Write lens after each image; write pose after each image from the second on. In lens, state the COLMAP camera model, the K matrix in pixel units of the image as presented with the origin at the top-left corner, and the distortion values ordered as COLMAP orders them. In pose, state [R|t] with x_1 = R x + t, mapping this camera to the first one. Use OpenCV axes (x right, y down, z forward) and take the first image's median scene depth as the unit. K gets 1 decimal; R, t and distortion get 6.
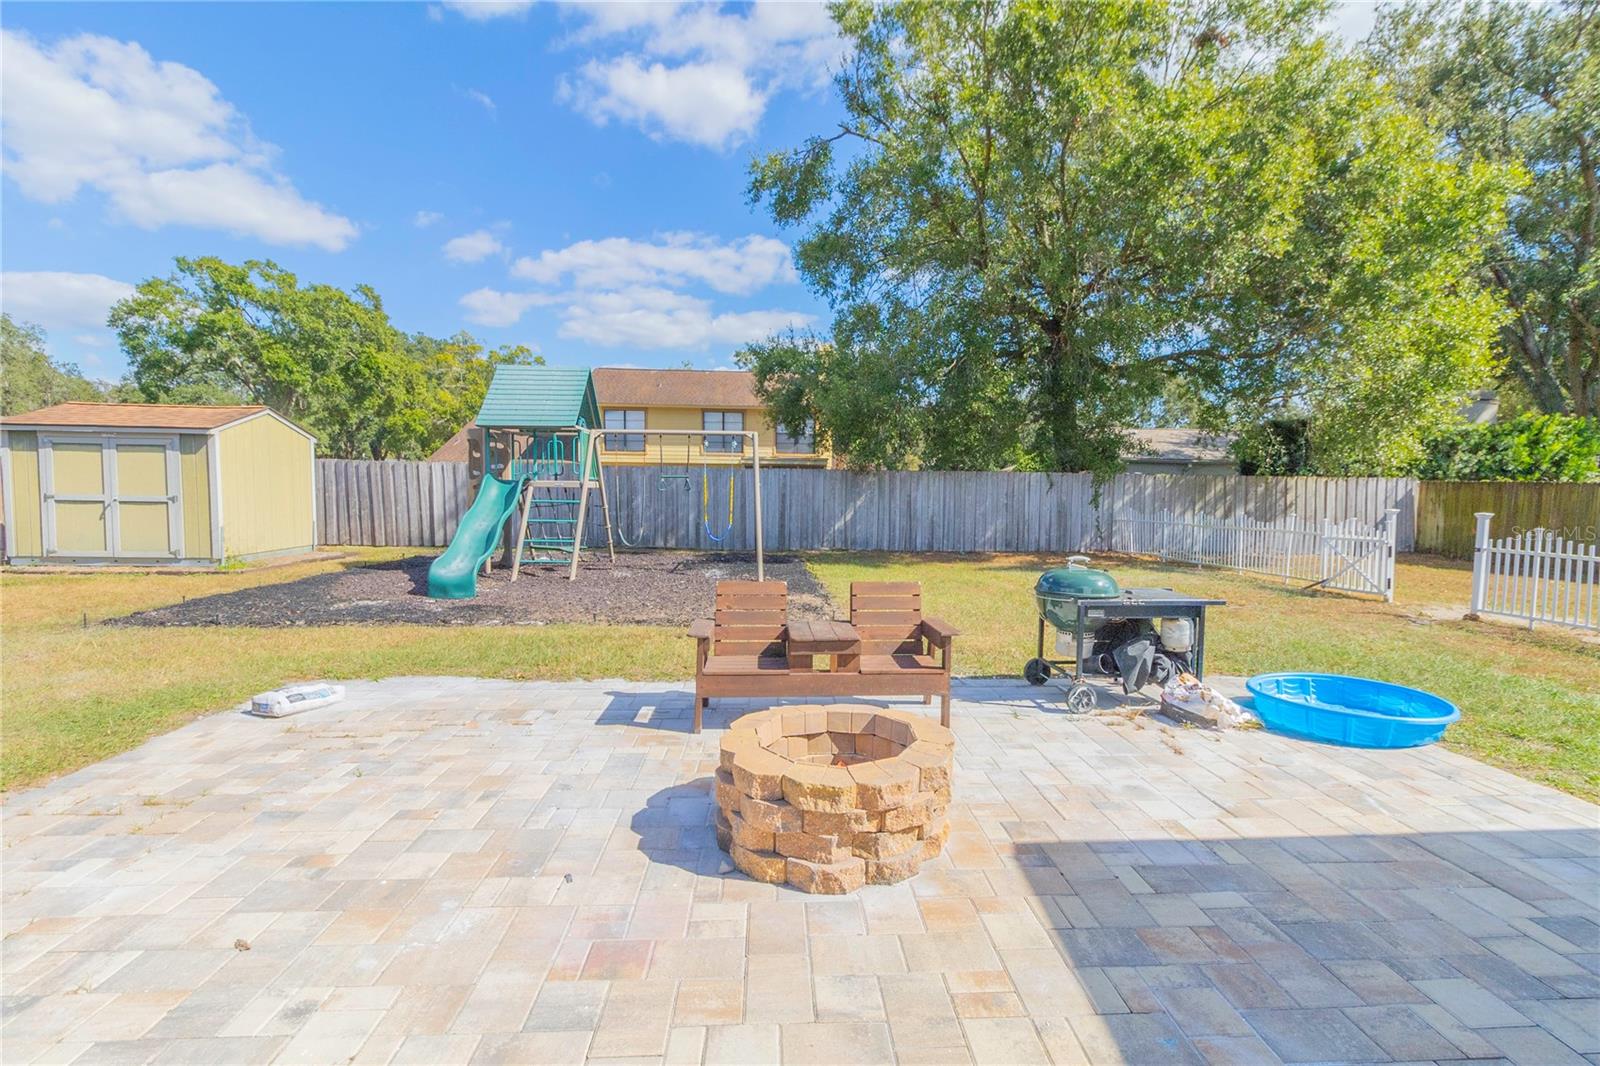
lens RADIAL K [[735.7, 0, 811.1], [0, 735.7, 527.6], [0, 0, 1]] dist [0.003004, 0.000574]
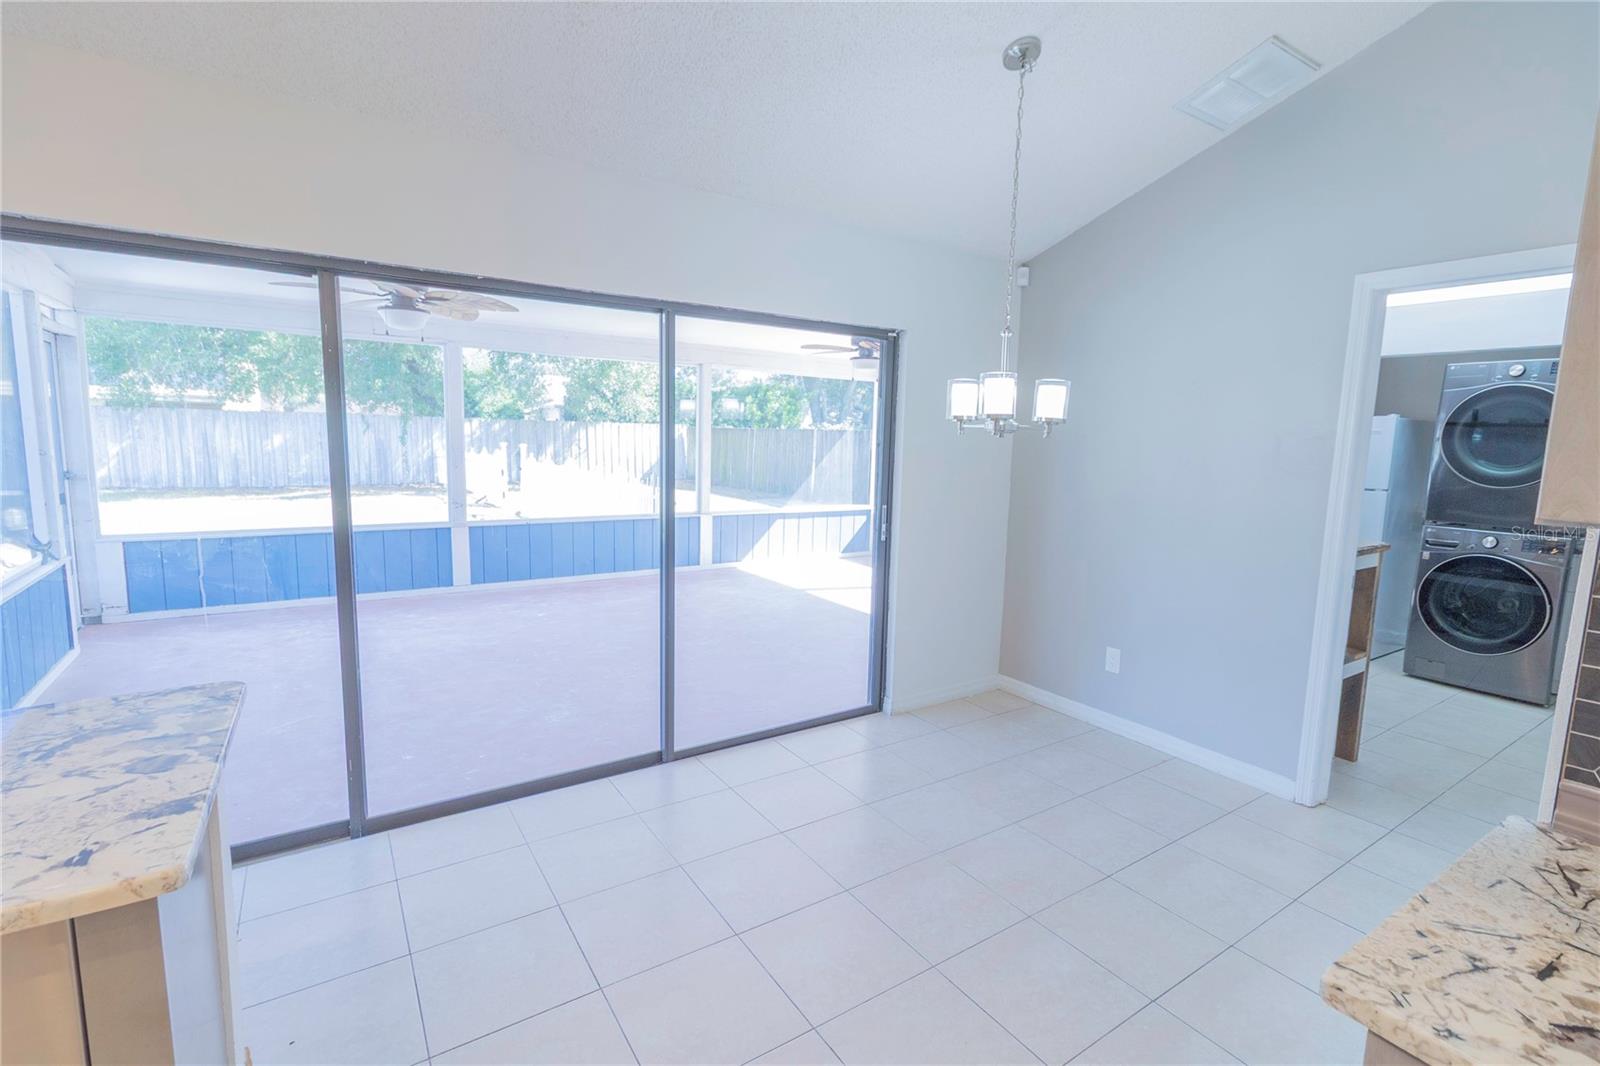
lens RADIAL K [[735.7, 0, 811.1], [0, 735.7, 527.6], [0, 0, 1]] dist [0.003004, 0.000574]
pose [[0.865322, -0.053320, 0.498373, 0.341857], [0.017600, 0.996945, 0.076102, 0.024107], [-0.500908, -0.057081, 0.863616, -0.320281]]
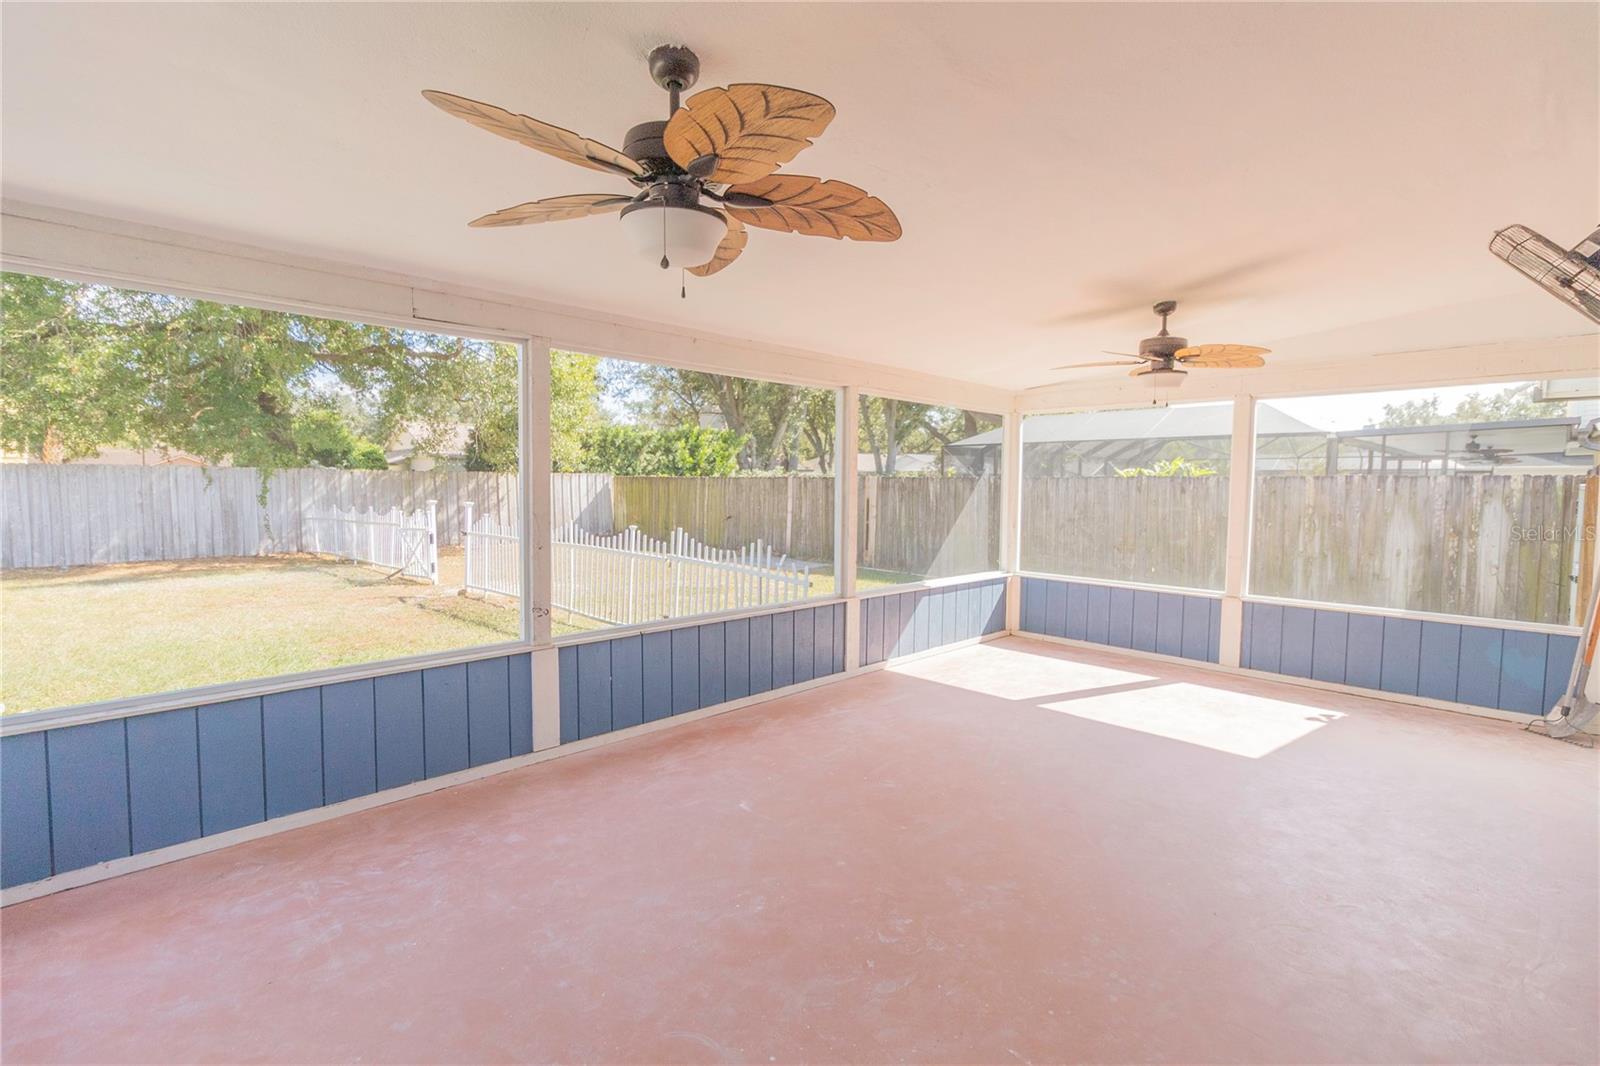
lens RADIAL K [[735.7, 0, 811.1], [0, 735.7, 527.6], [0, 0, 1]] dist [0.003004, 0.000574]
pose [[0.756517, -0.045620, 0.652381, 0.291259], [0.043487, 0.998865, 0.019421, 0.011588], [-0.652527, 0.013678, 0.757642, -0.122941]]
